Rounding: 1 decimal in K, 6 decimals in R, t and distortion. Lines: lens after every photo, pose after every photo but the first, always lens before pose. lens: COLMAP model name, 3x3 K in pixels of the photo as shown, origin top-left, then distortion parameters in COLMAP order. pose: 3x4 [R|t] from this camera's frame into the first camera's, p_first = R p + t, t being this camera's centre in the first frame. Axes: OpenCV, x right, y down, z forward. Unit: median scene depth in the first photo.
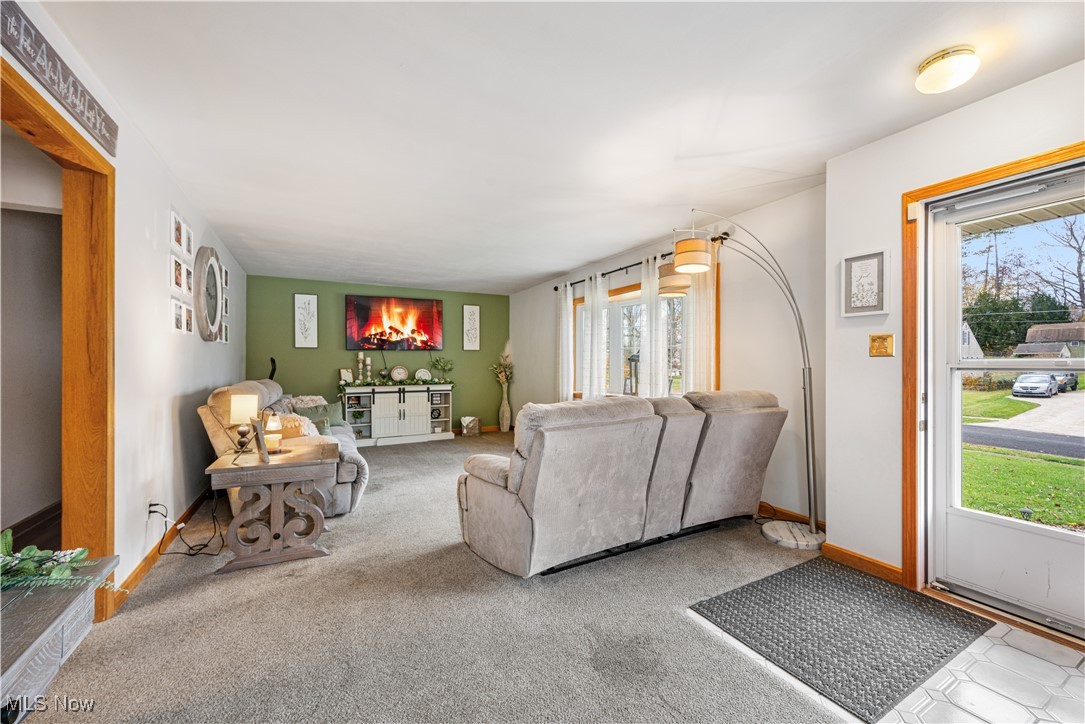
lens RADIAL K [[426.0, 0, 542.3], [0, 426.0, 362.3], [0, 0, 1]] dist [-0.002125, -0.000076]
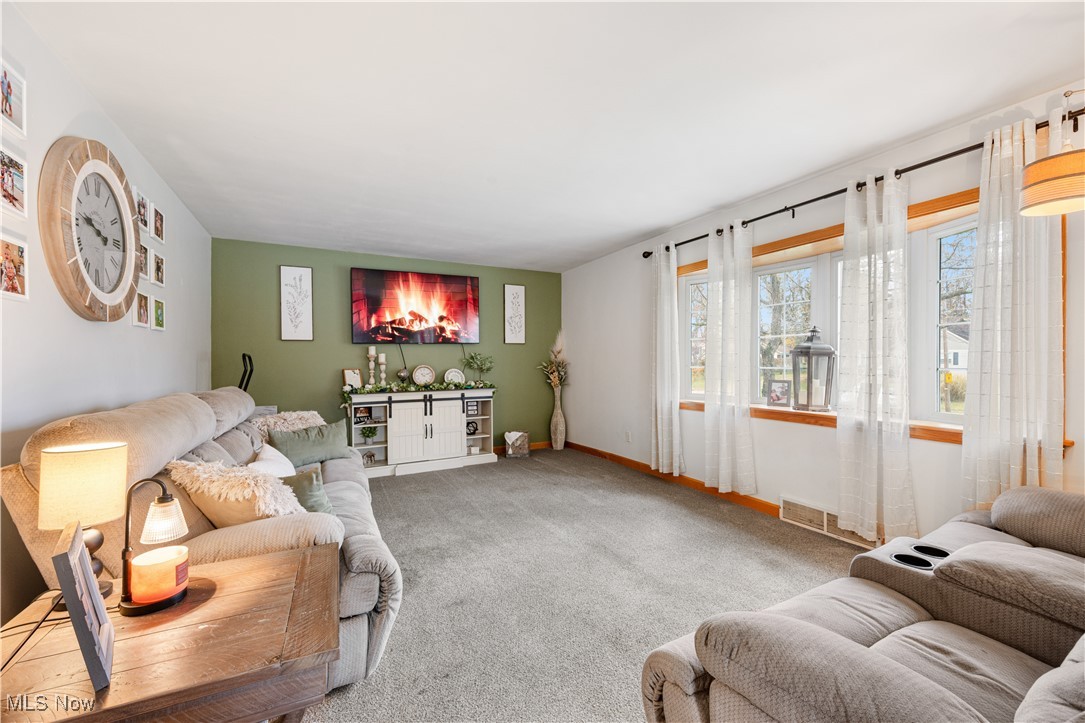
lens RADIAL K [[426.0, 0, 543.8], [0, 426.0, 360.6], [0, 0, 1]] dist [-0.002125, -0.000076]
pose [[0.999965, -0.005753, -0.006037, -0.125198], [0.005761, 0.999983, 0.001217, 0.001675], [0.006030, -0.001252, 0.999981, 0.266887]]
